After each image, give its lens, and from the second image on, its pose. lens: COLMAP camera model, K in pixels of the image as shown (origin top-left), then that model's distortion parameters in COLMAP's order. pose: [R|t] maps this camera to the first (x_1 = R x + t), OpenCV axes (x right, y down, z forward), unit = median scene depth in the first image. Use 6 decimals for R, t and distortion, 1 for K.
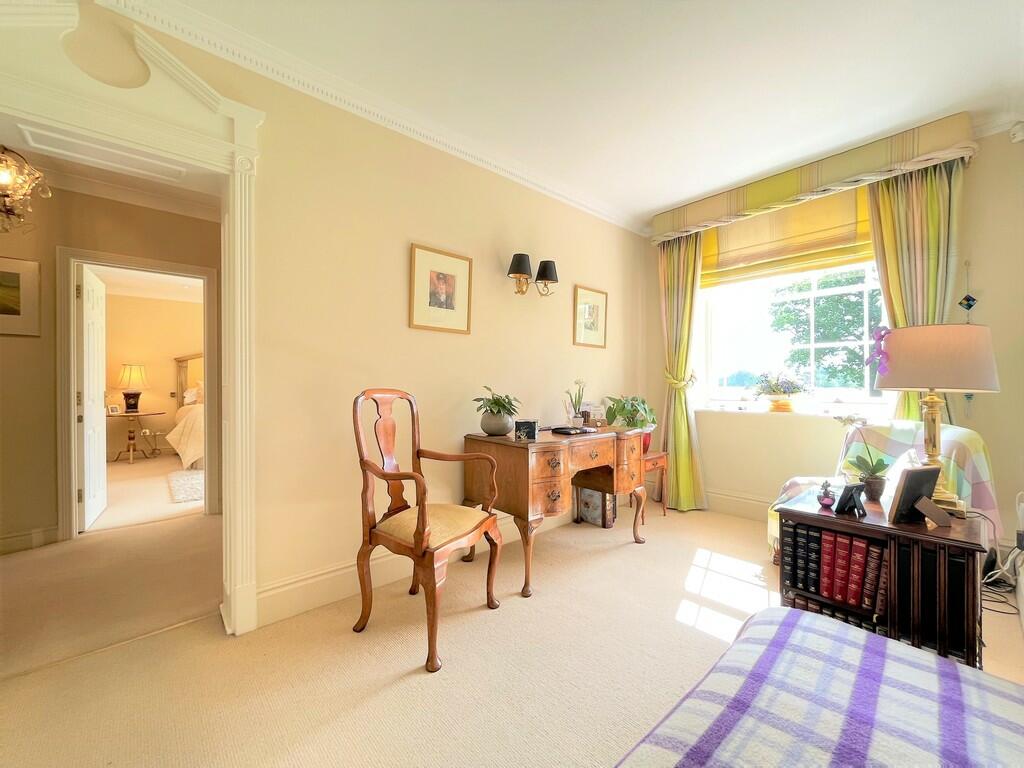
lens RADIAL K [[411.4, 0, 512.0], [0, 411.4, 384.0], [0, 0, 1]] dist [0.000108, -0.000287]
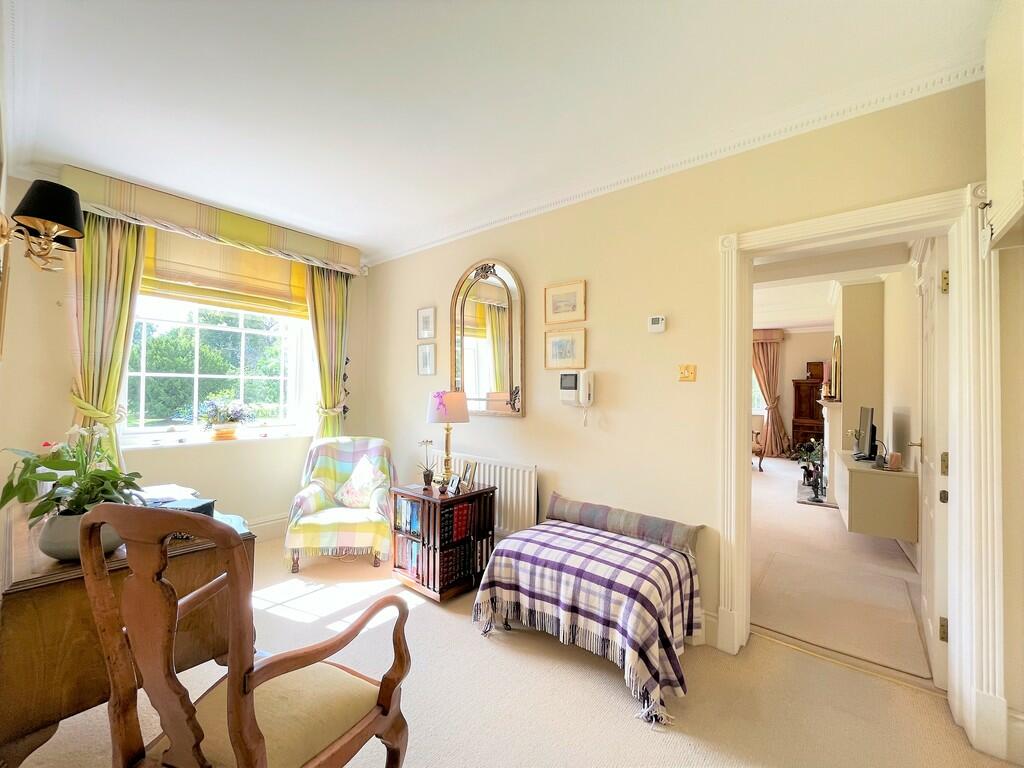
lens RADIAL K [[407.0, 0, 509.5], [0, 407.0, 387.1], [0, 0, 1]] dist [-0.002063, -0.000122]
pose [[-0.135828, 0.012383, 0.990655, -0.564787], [-0.013684, 0.999803, -0.014374, -0.074078], [-0.990638, -0.015509, -0.135632, 0.542859]]
